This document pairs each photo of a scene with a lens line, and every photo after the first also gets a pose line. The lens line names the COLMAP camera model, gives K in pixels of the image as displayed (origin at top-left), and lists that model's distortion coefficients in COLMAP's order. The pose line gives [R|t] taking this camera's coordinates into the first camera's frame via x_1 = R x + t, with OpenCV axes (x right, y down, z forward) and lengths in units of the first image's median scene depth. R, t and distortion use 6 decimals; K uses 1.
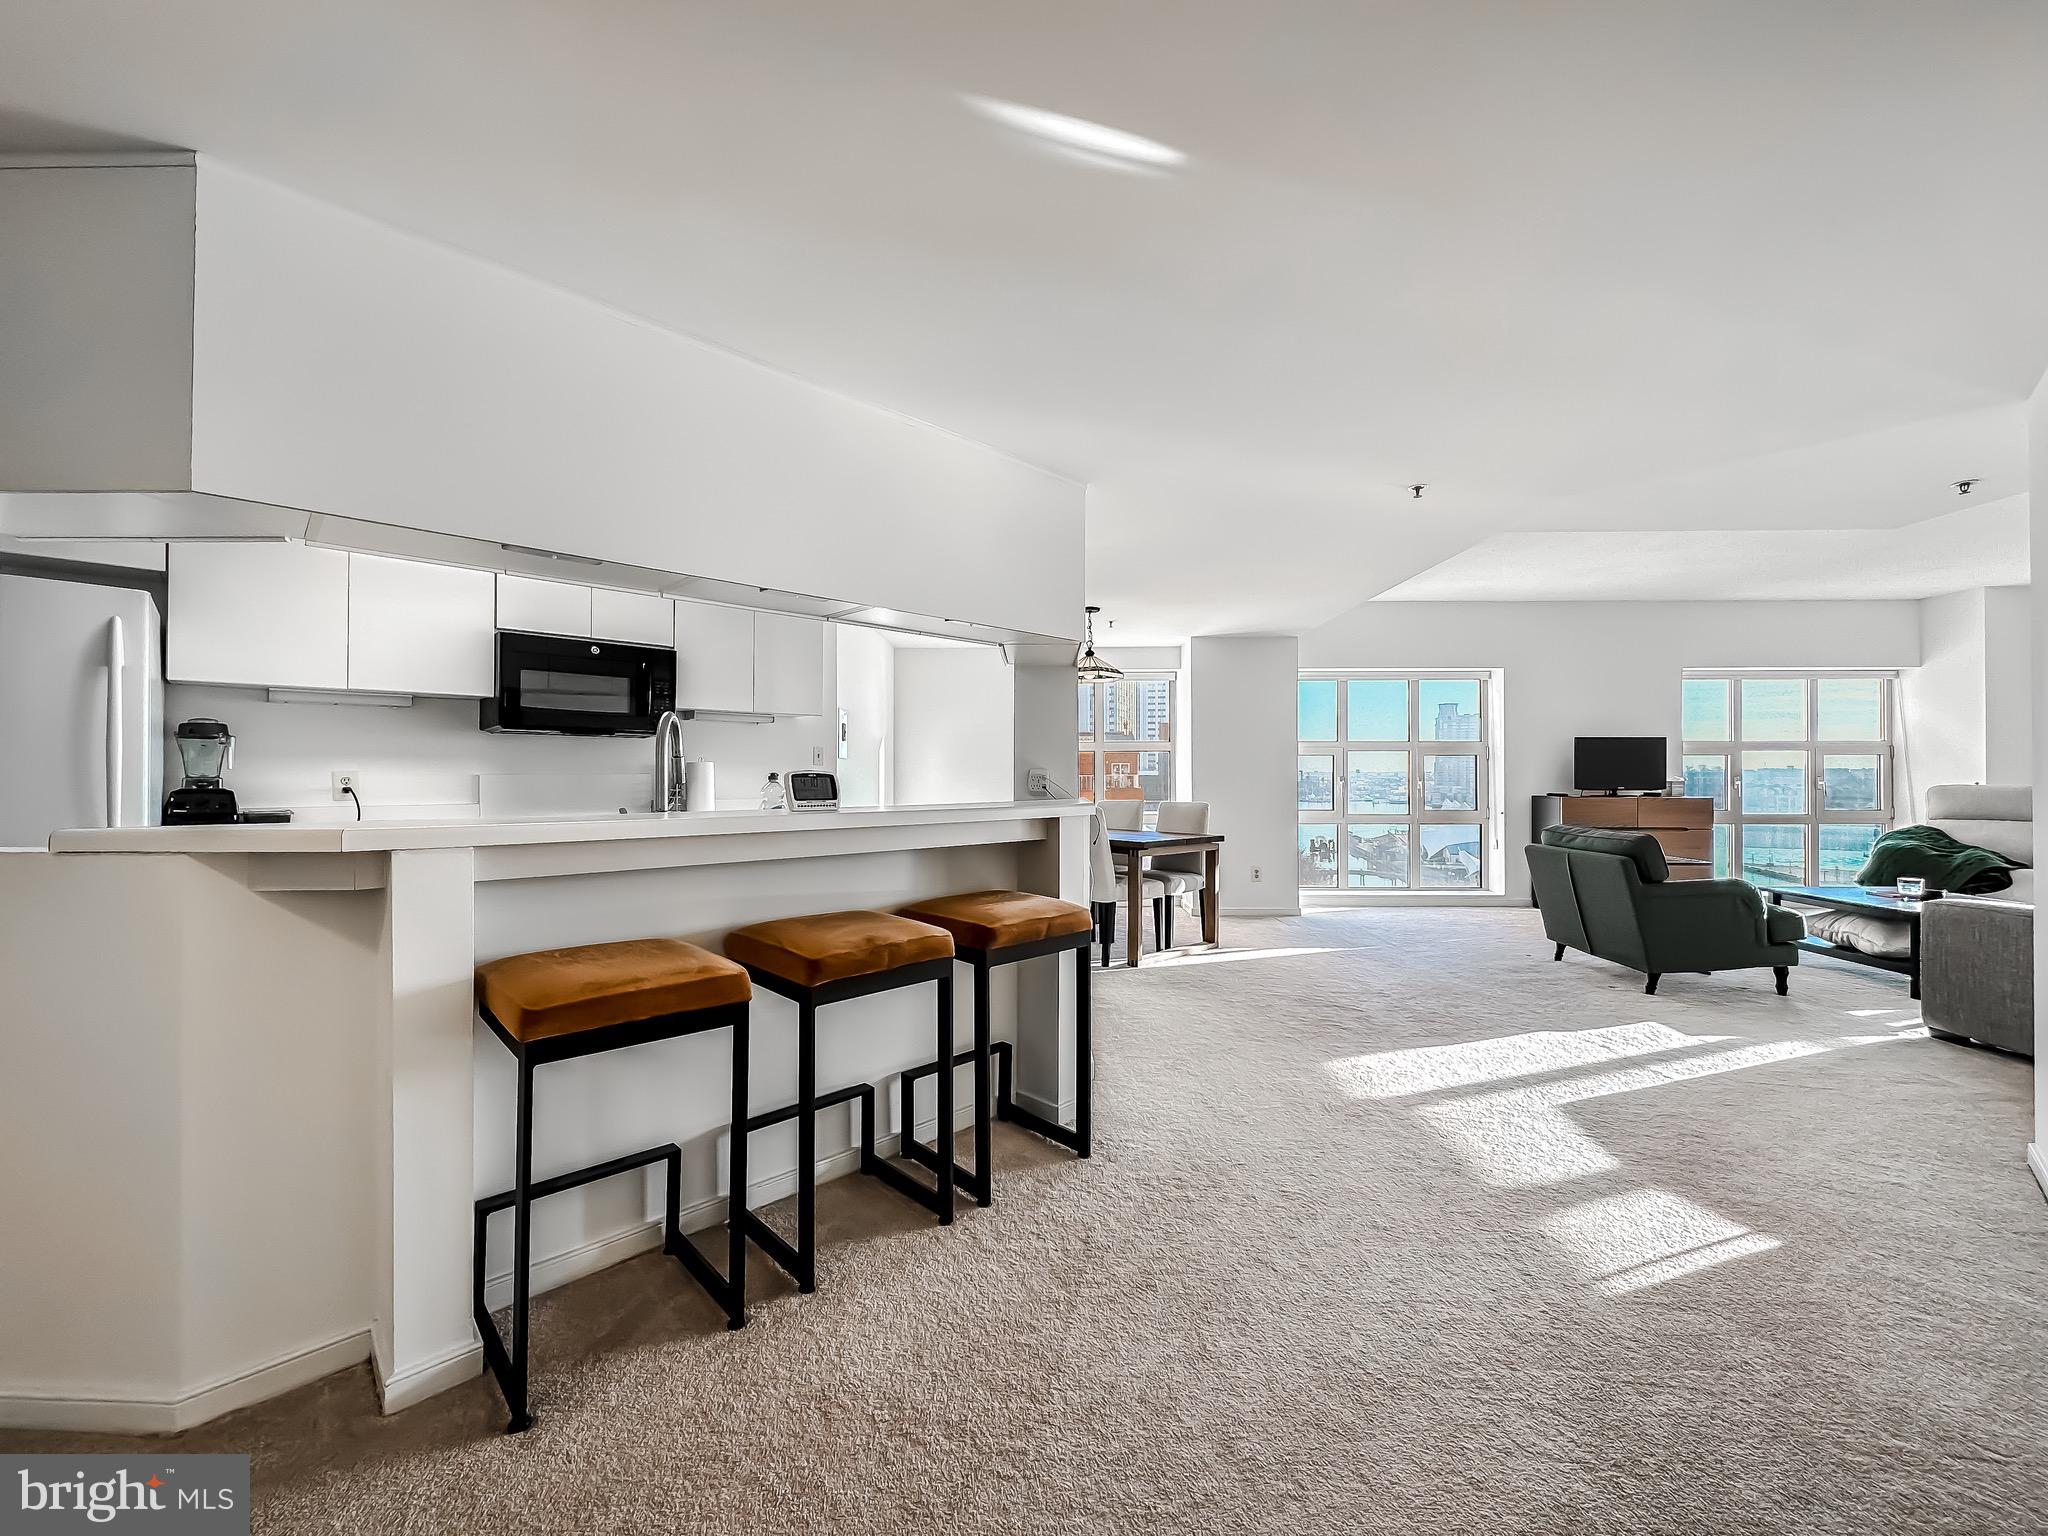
lens RADIAL K [[823.6, 0, 1024.0], [0, 823.6, 768.0], [0, 0, 1]] dist [-0.001465, 0.000150]
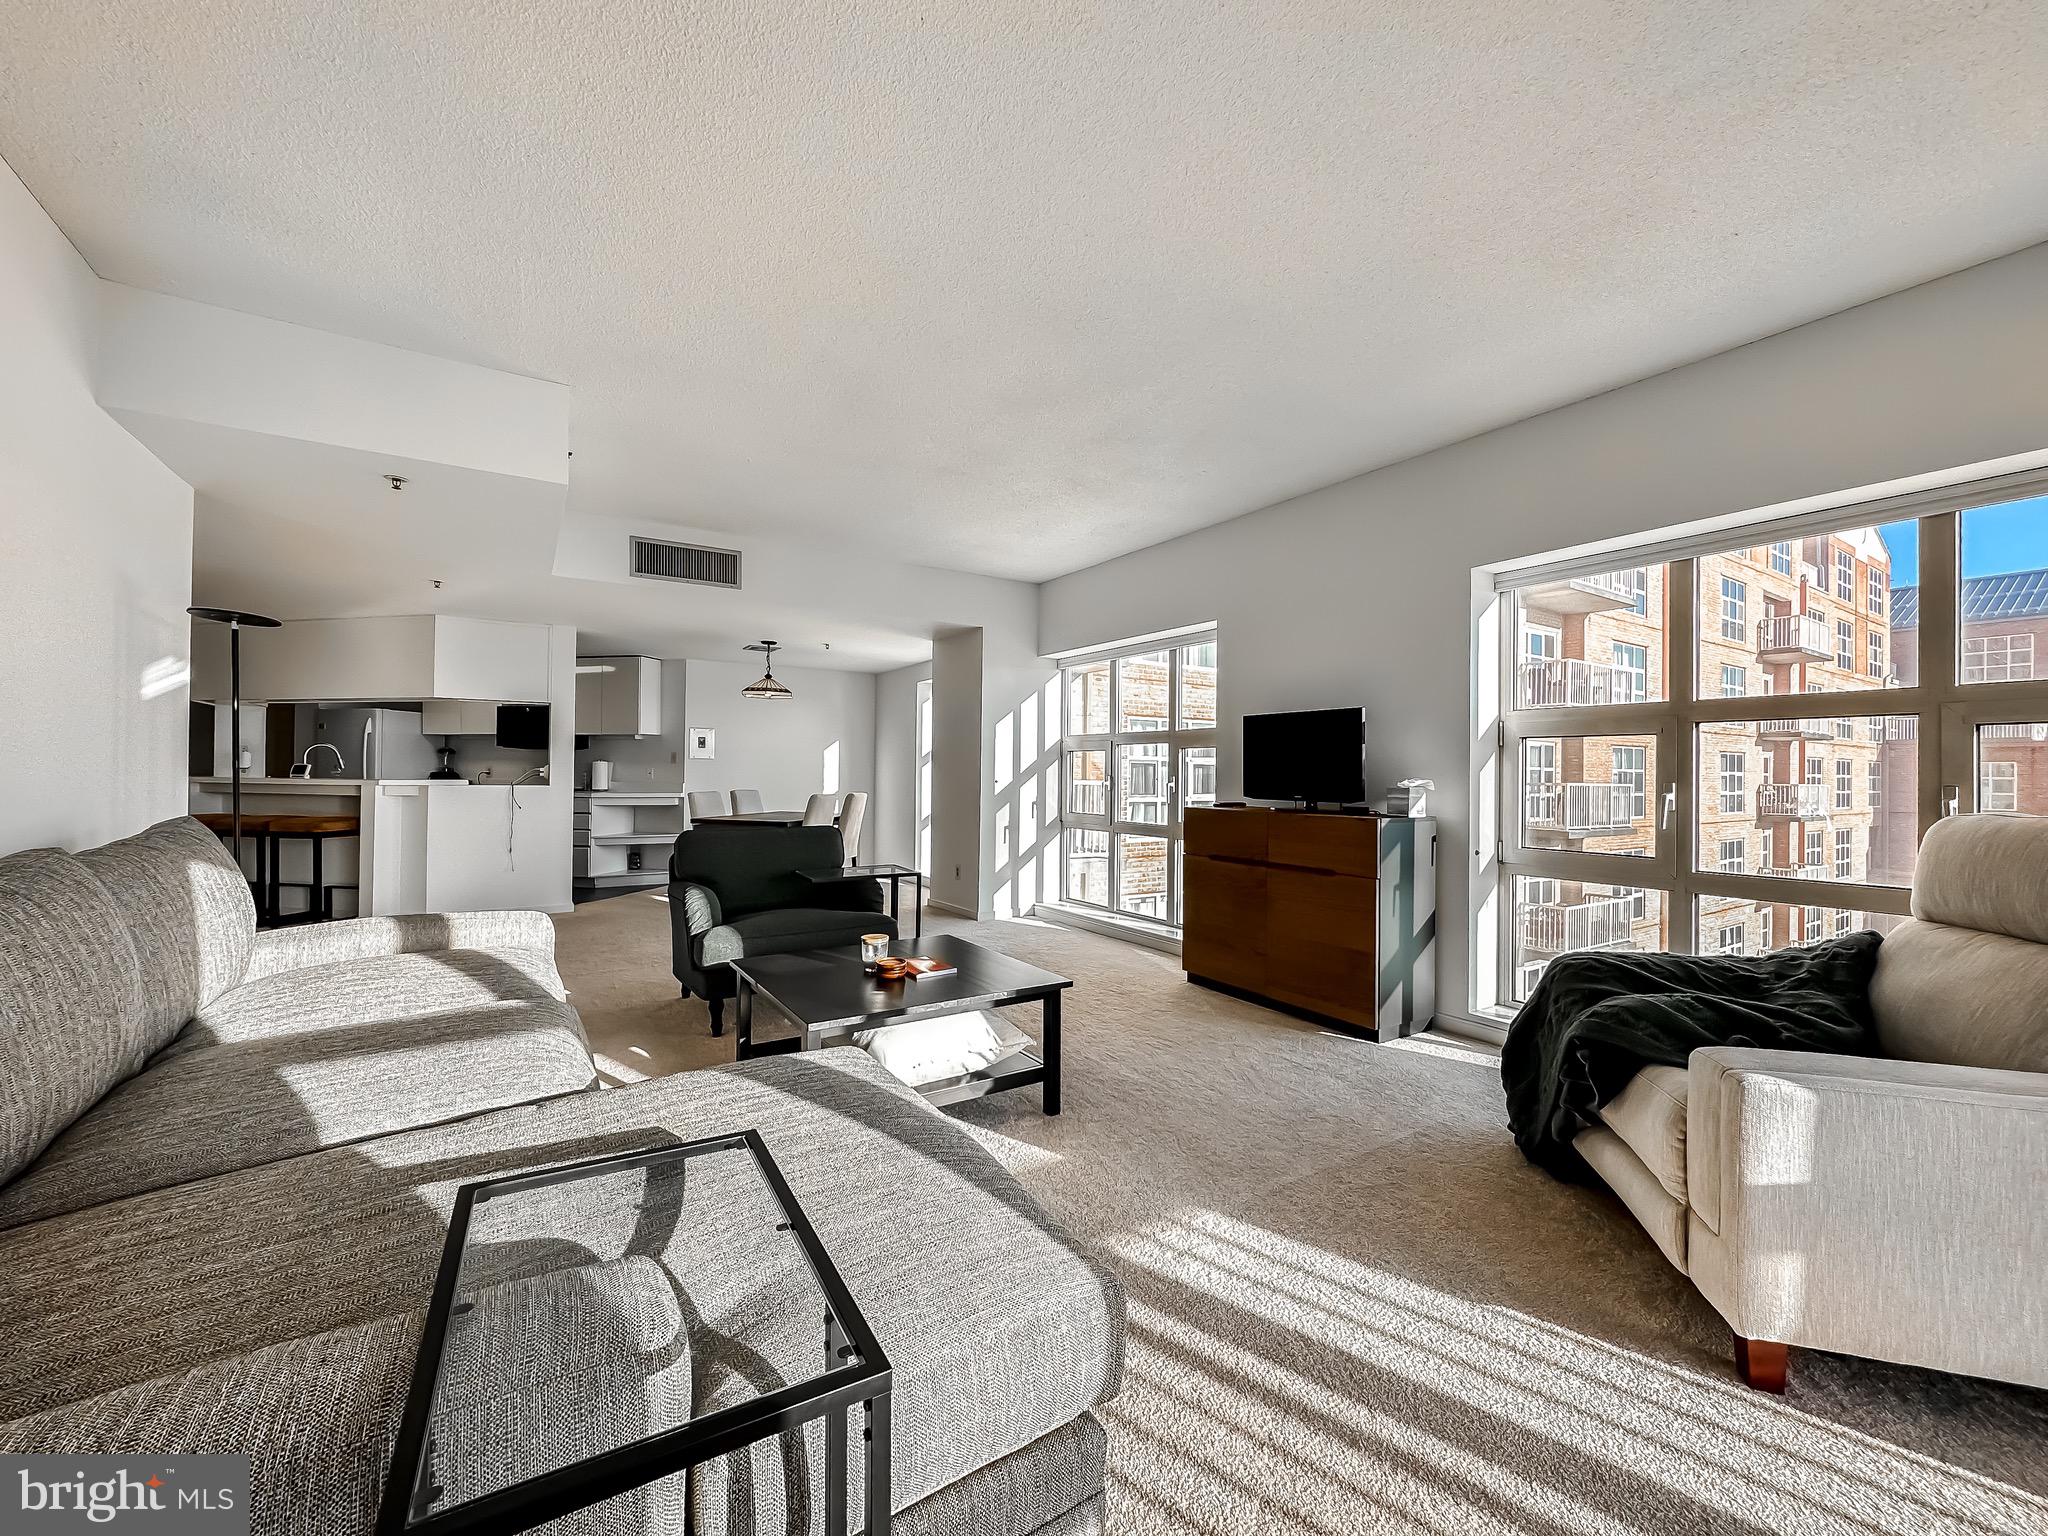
lens RADIAL K [[818.6, 0, 1024.2], [0, 818.6, 770.5], [0, 0, 1]] dist [-0.001738, 0.000377]
pose [[0.550065, 0.002640, -0.835118, 1.391349], [-0.001860, 0.999996, 0.001936, 0.005521], [0.835120, 0.000488, 0.550068, 0.632823]]
